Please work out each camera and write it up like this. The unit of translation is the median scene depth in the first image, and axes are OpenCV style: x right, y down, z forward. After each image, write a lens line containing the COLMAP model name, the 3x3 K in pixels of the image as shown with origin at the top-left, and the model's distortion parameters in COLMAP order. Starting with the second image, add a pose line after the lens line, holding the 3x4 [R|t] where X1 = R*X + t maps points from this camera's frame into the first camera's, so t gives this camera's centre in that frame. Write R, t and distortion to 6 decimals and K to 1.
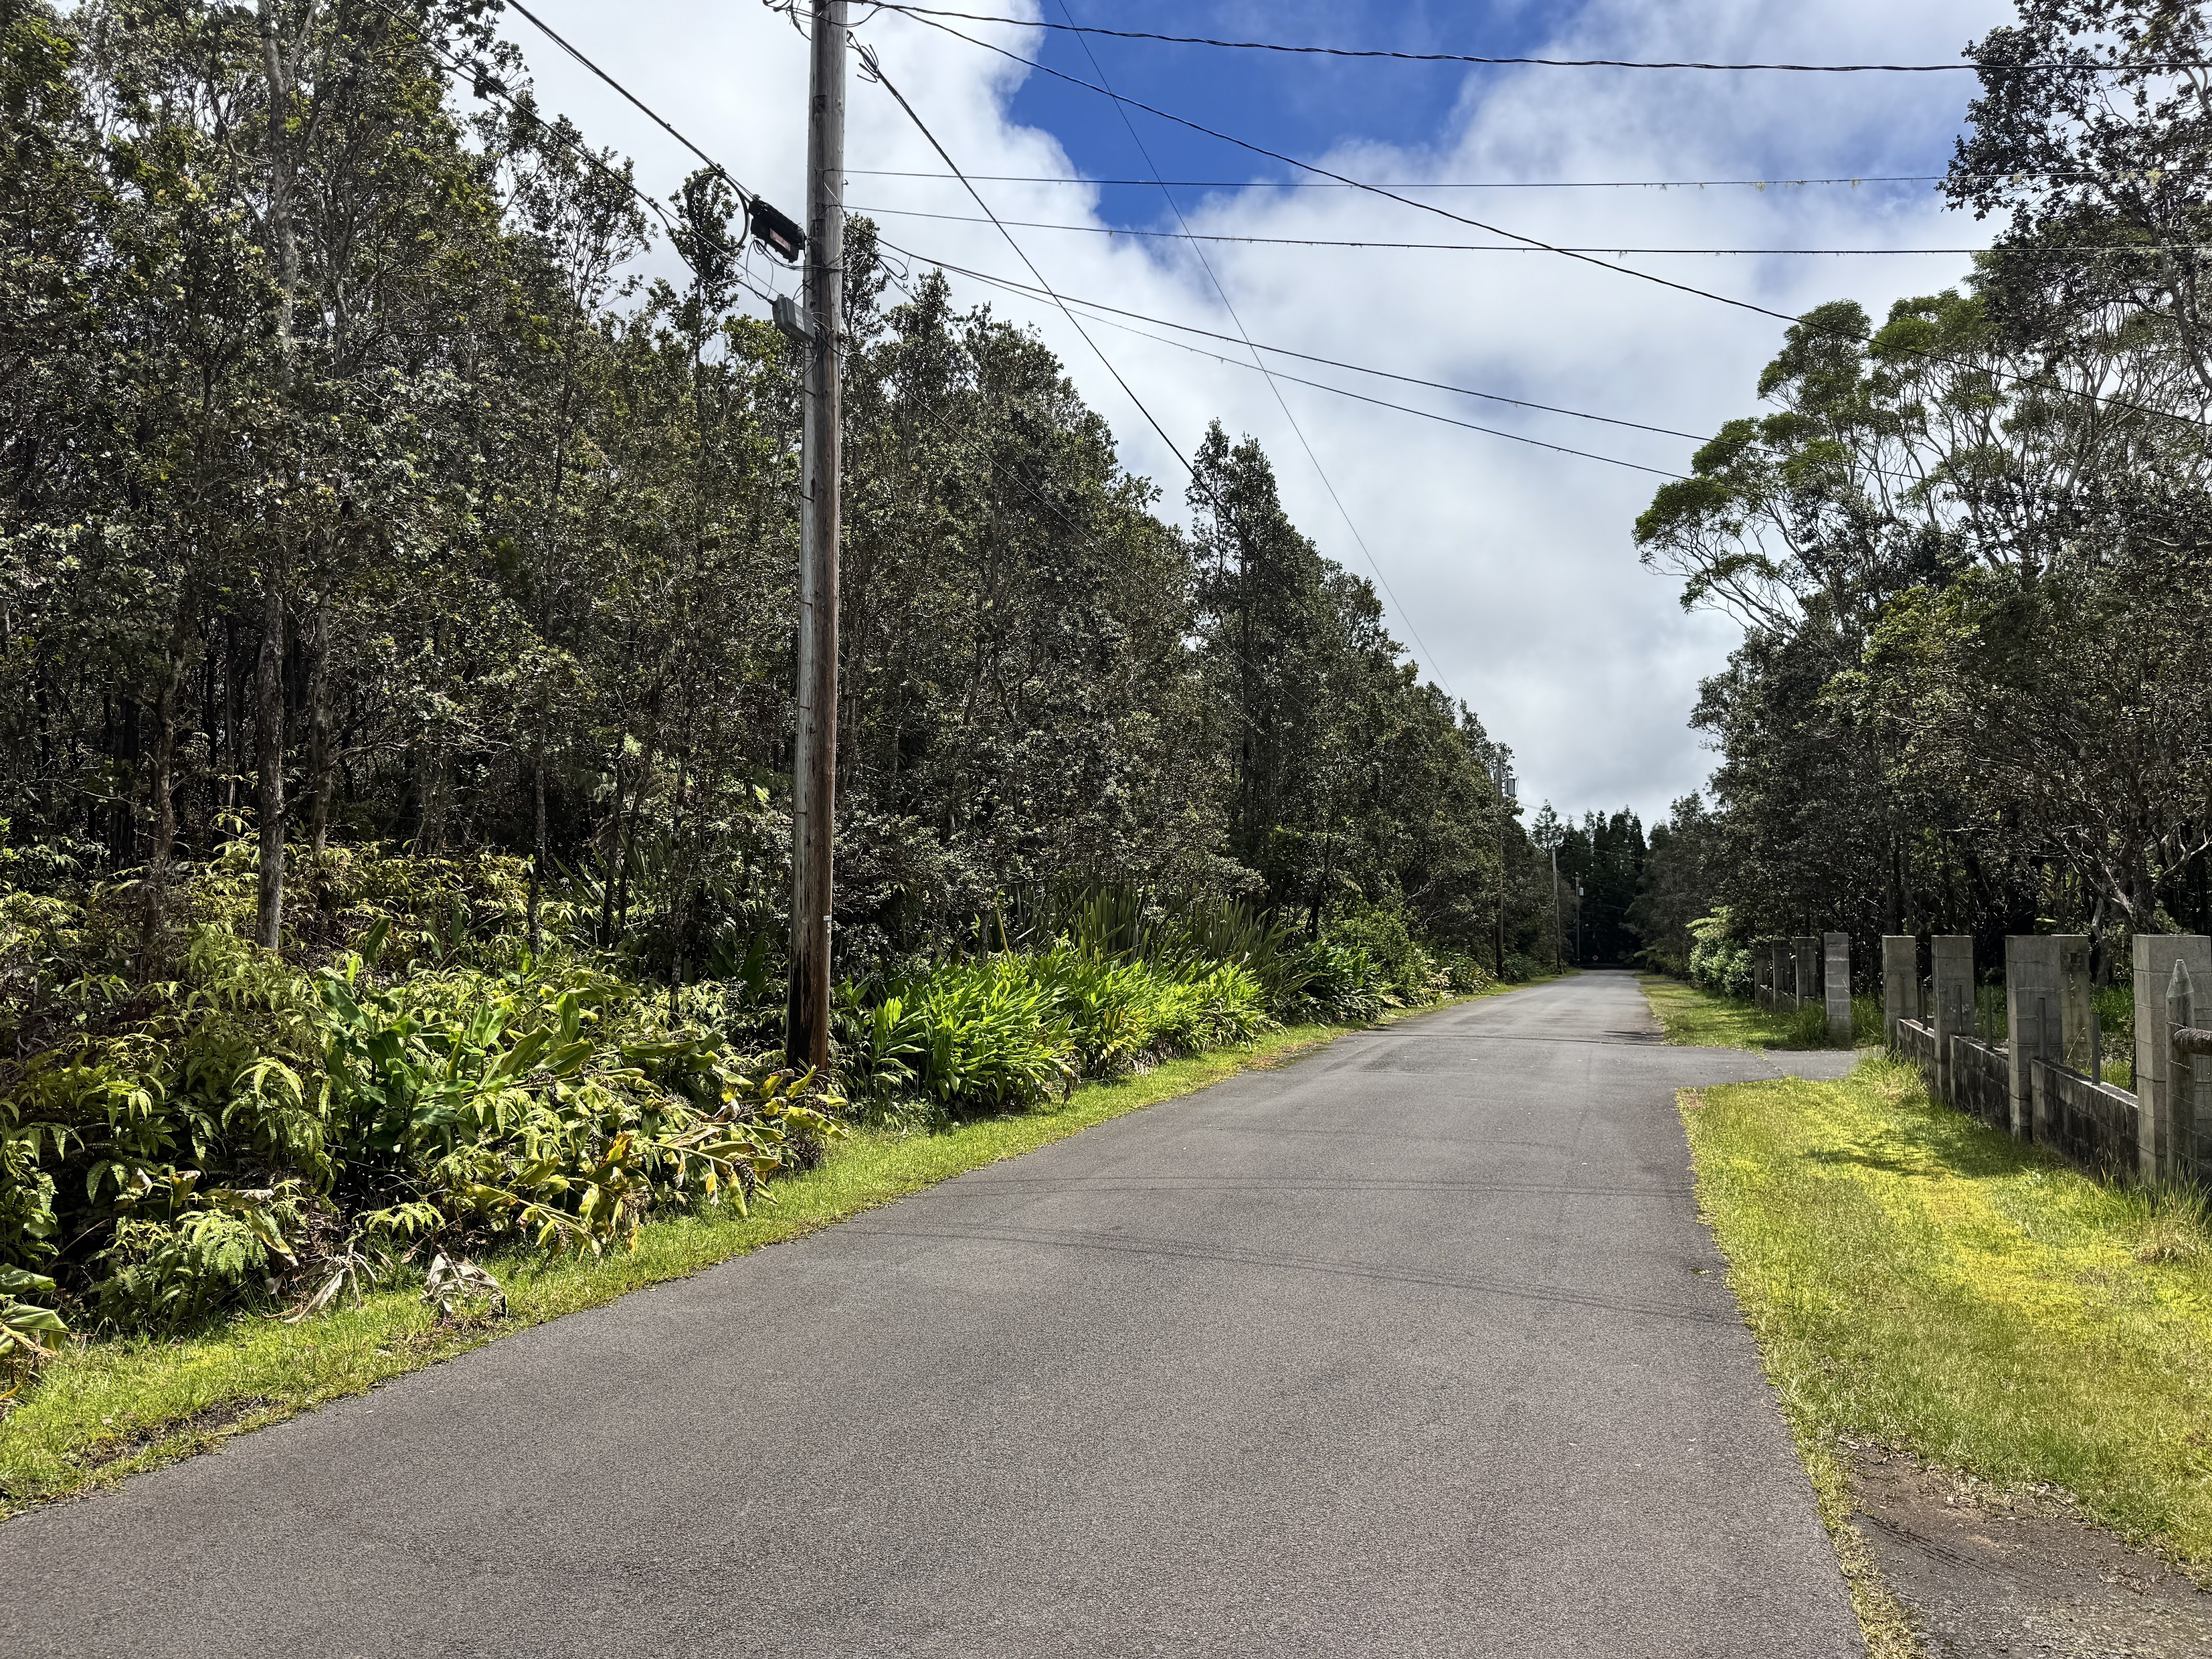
lens RADIAL K [[1531.8, 0, 1060.3], [0, 1531.8, 841.7], [0, 0, 1]] dist [0.051143, -0.065820]
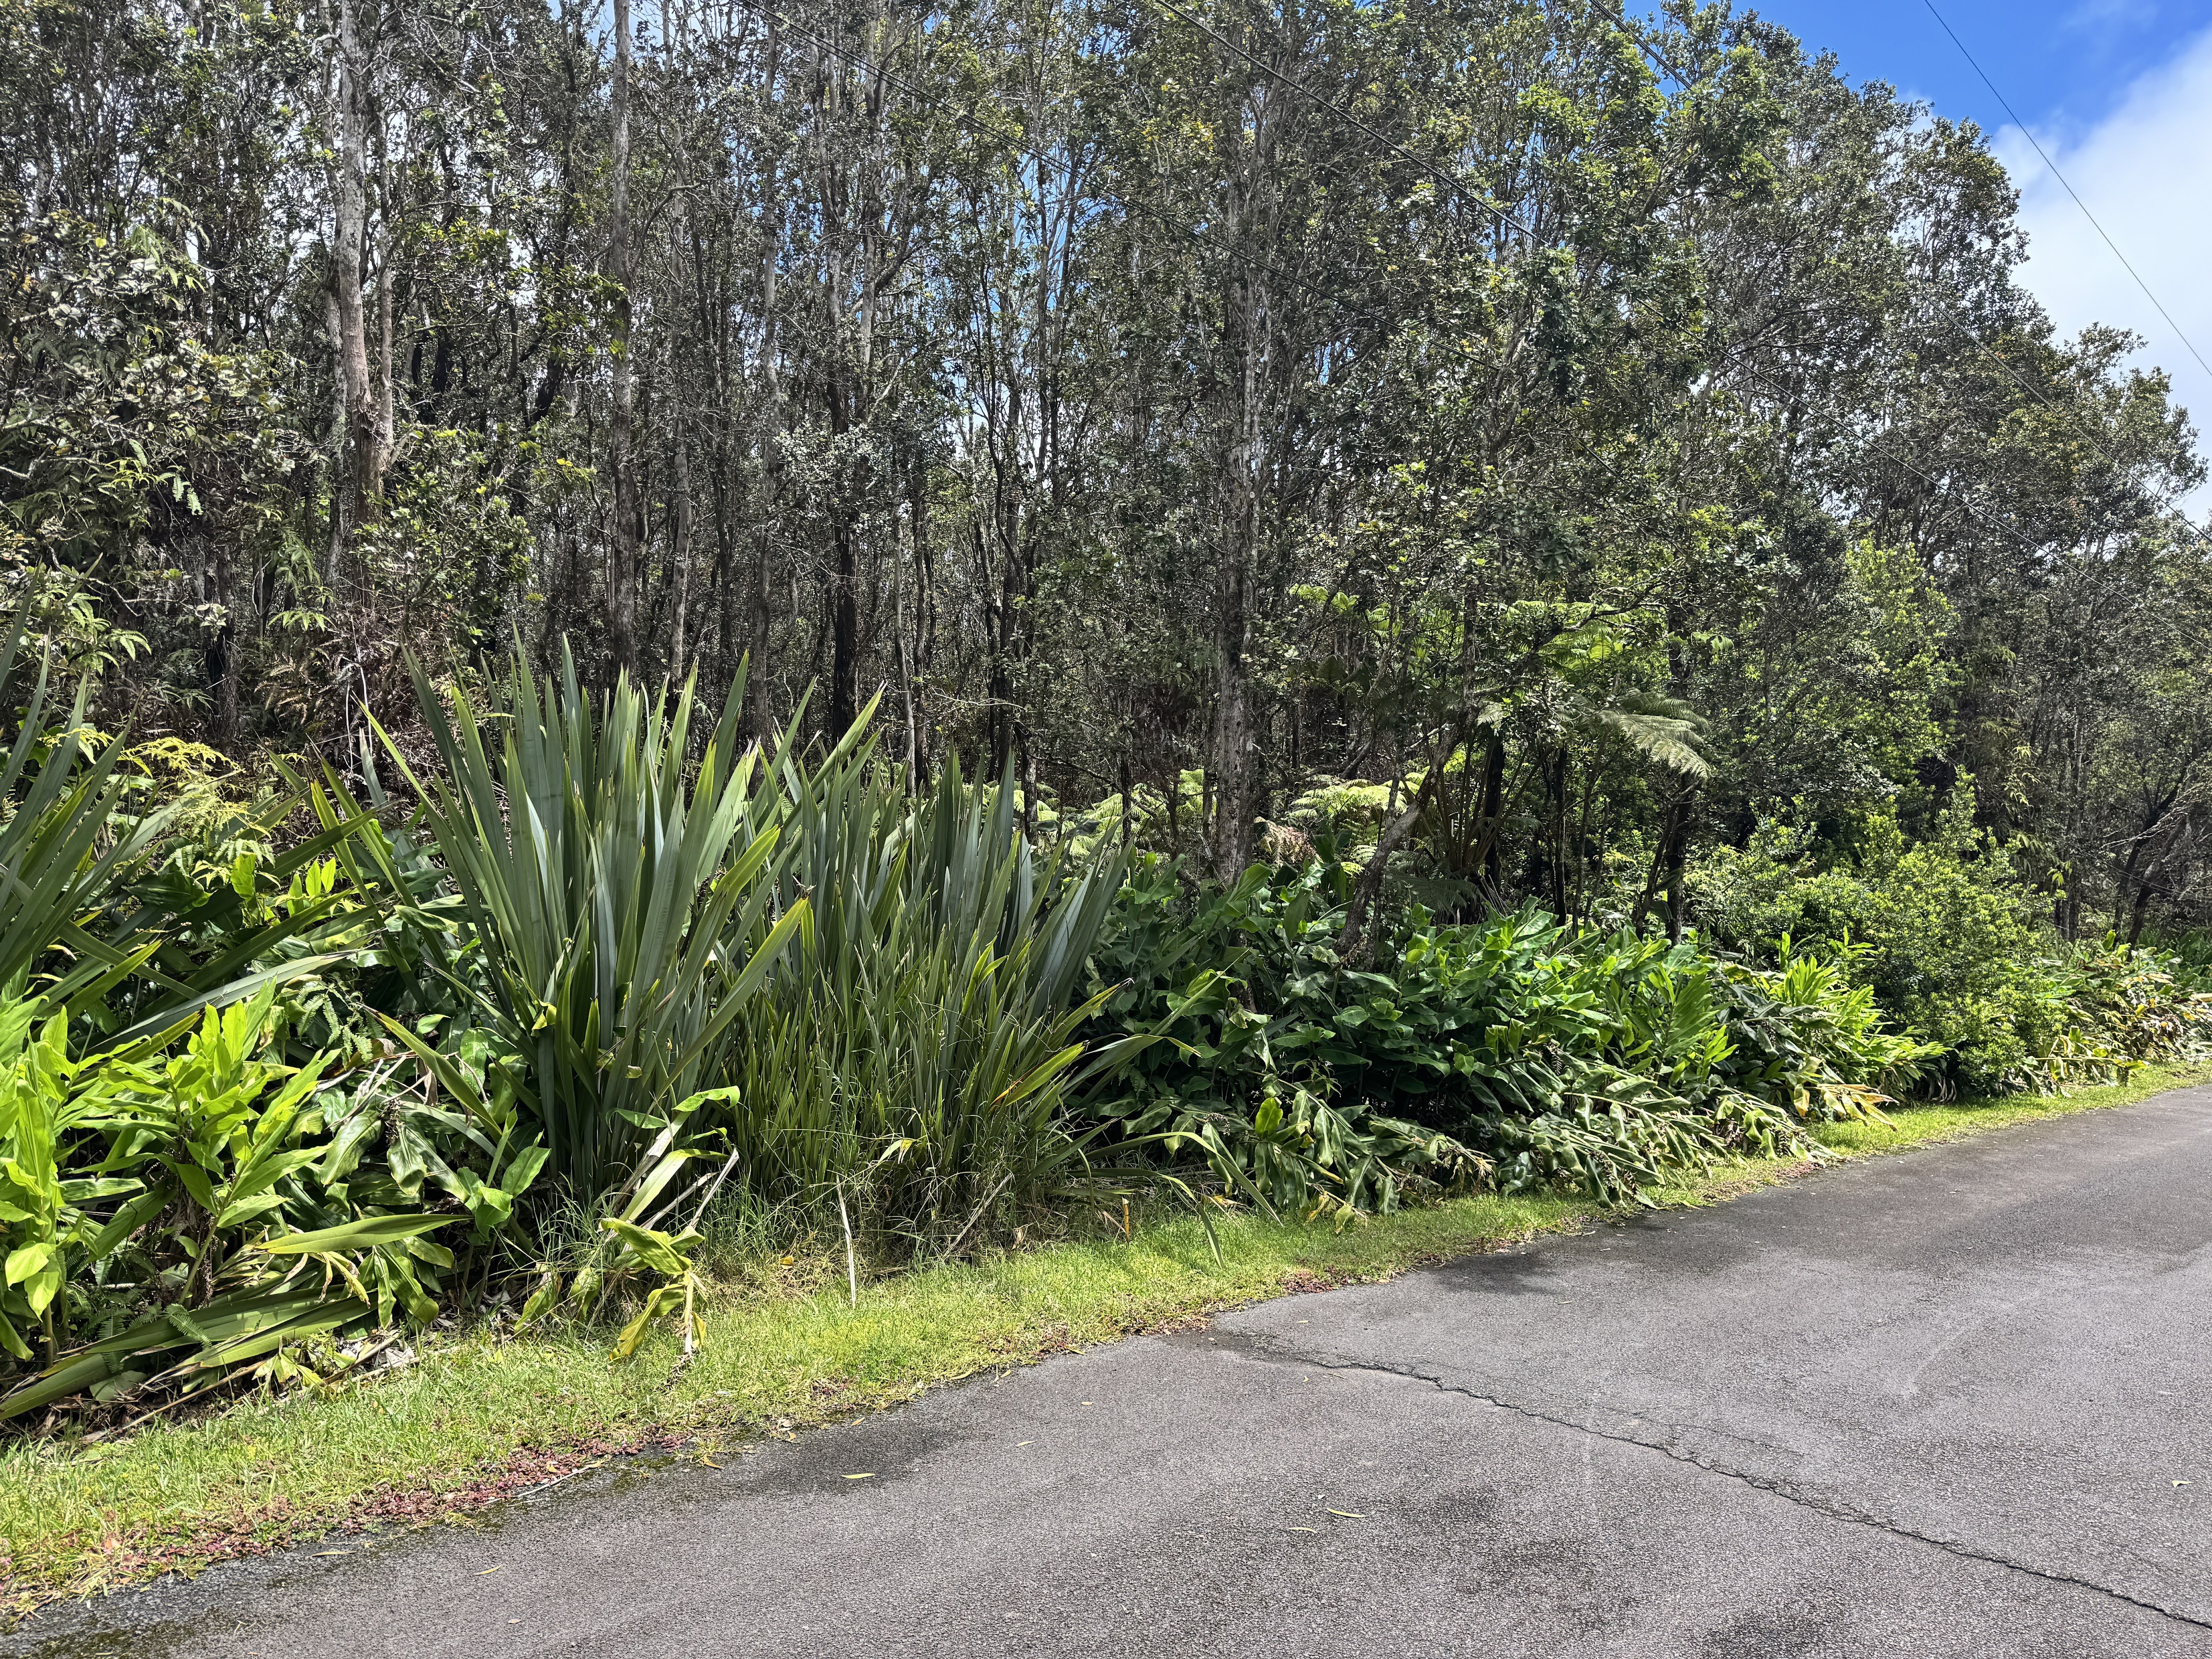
lens RADIAL K [[1531.8, 0, 1109.8], [0, 1531.8, 821.7], [0, 0, 1]] dist [0.051143, -0.065820]
pose [[0.902986, 0.002673, -0.429661, 0.141273], [0.000056, 0.999980, 0.006337, 0.025295], [0.429670, -0.005746, 0.902968, 0.405325]]
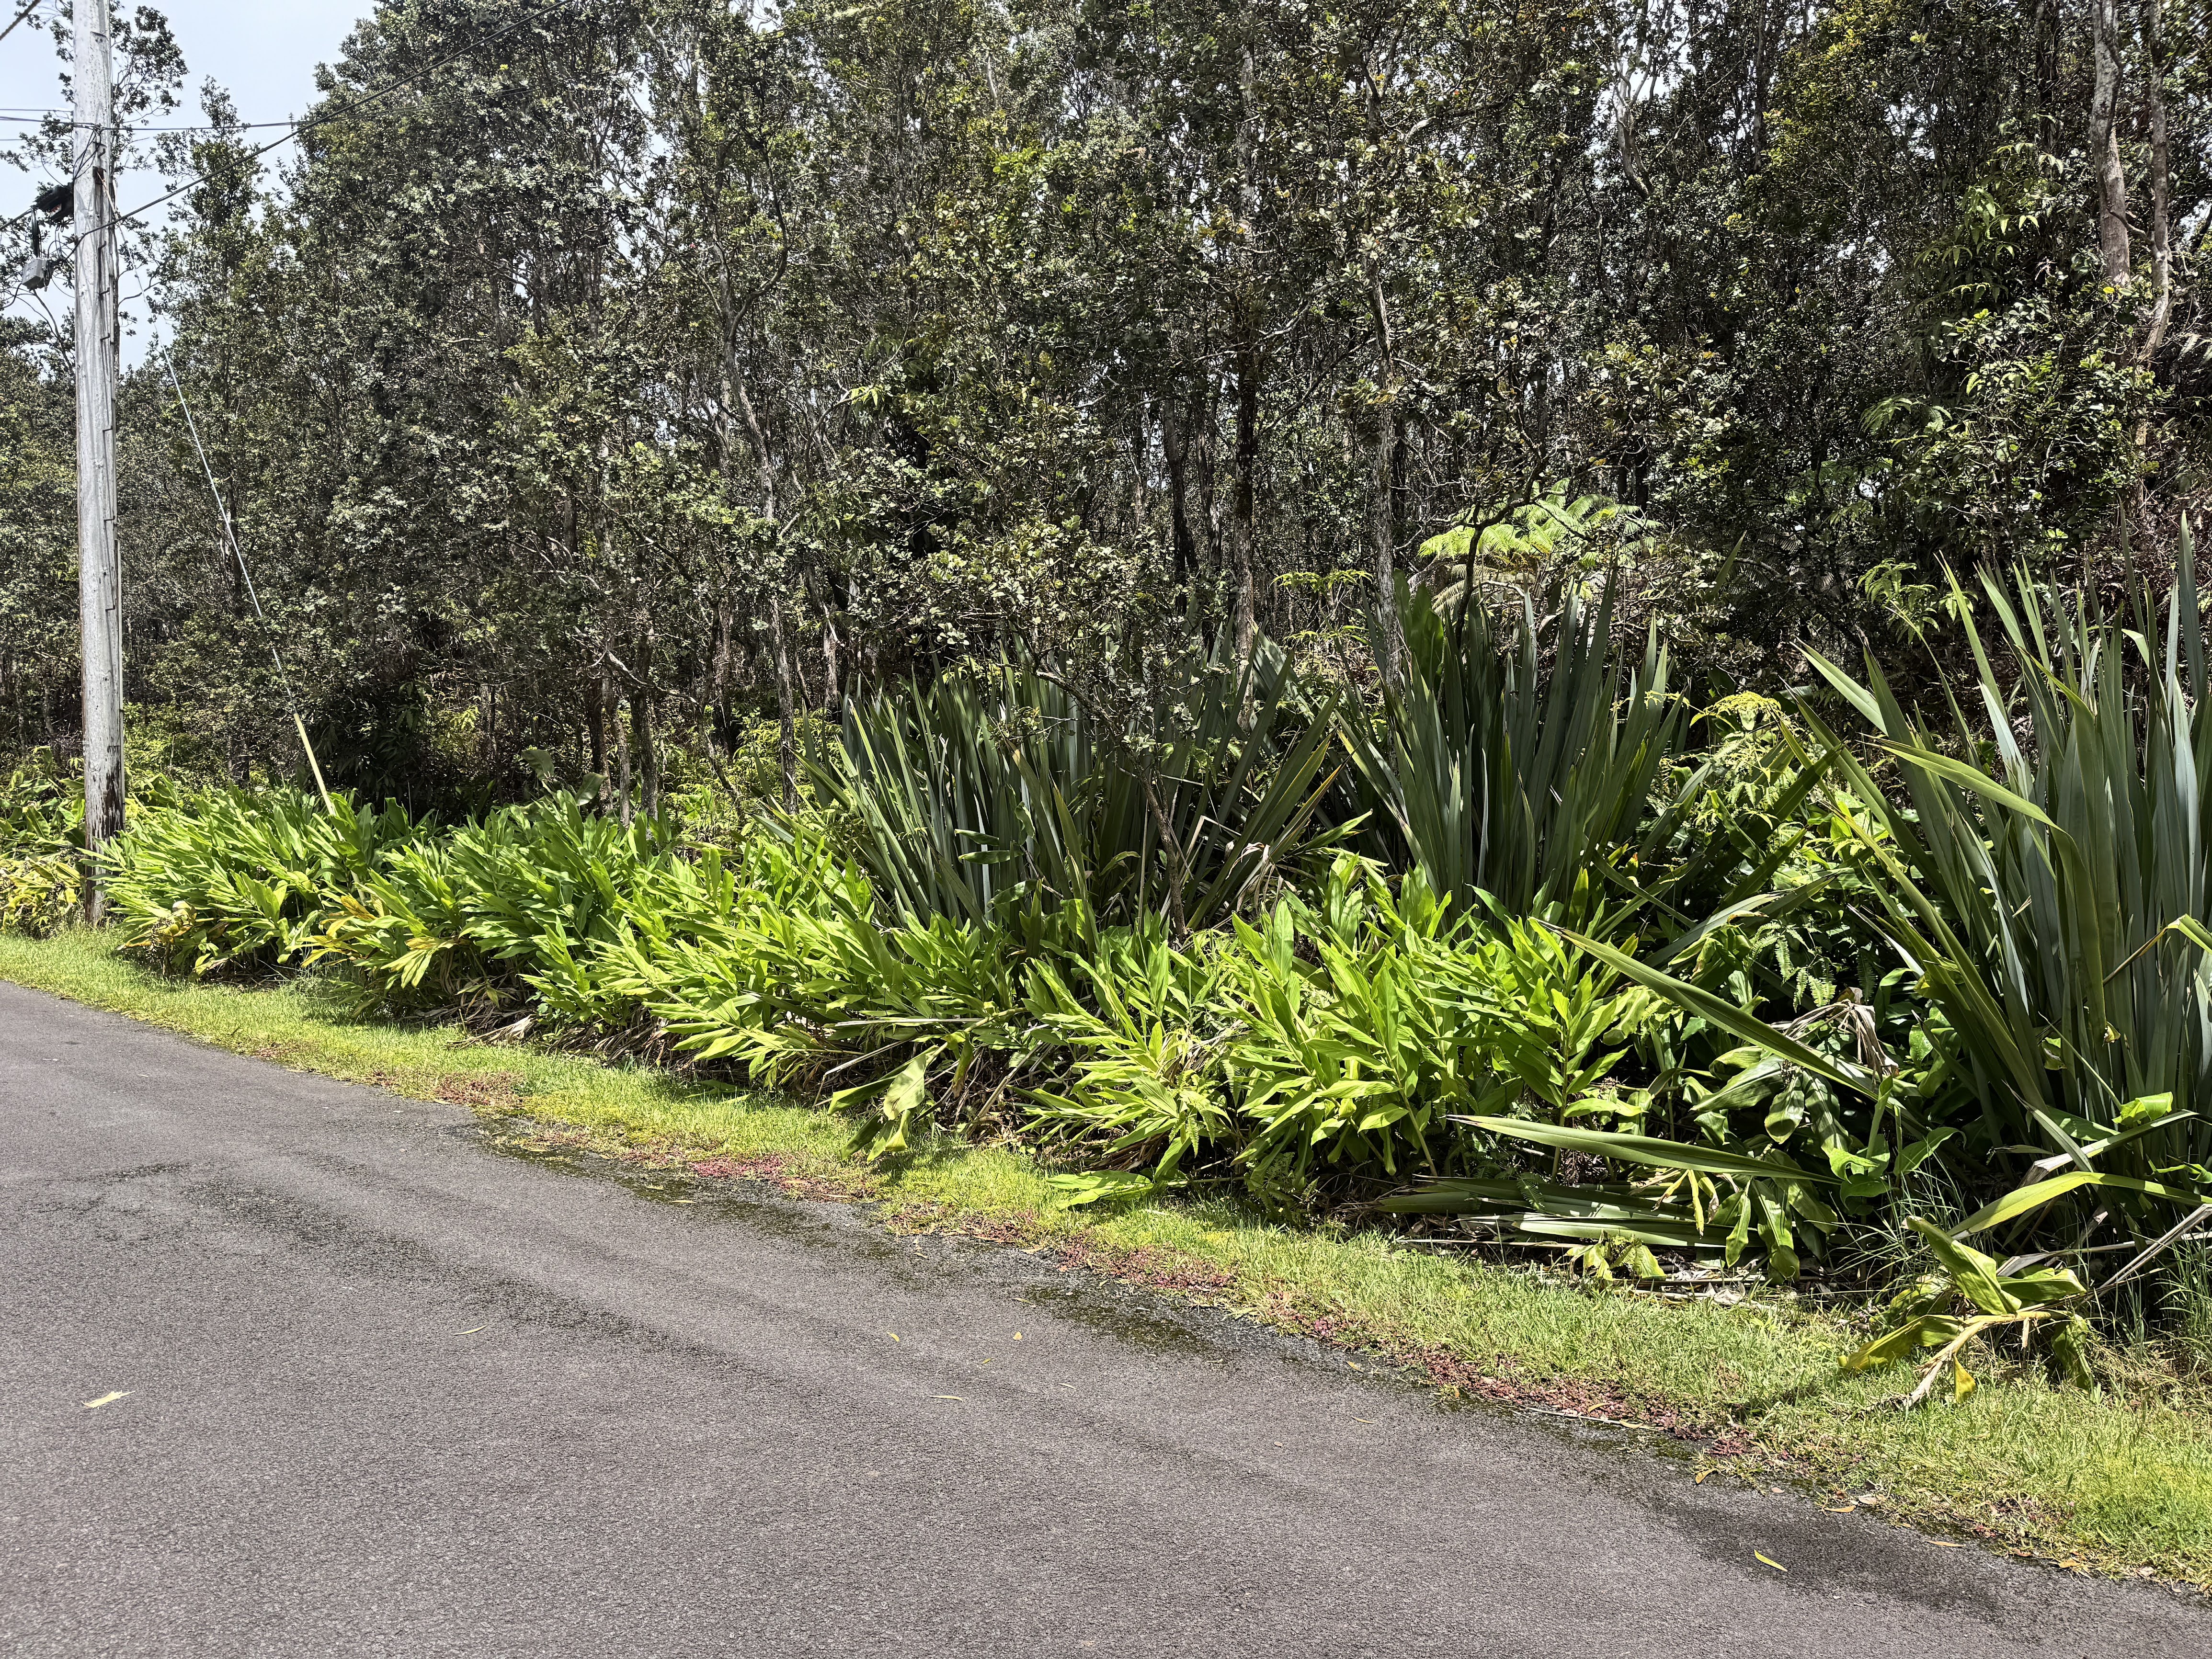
lens RADIAL K [[1531.8, 0, 1138.0], [0, 1531.8, 827.2], [0, 0, 1]] dist [0.051143, -0.065820]
pose [[-0.299852, -0.000337, -0.953986, 0.162894], [0.020630, 0.999764, -0.006837, 0.030489], [0.953763, -0.021731, -0.299774, 0.470713]]
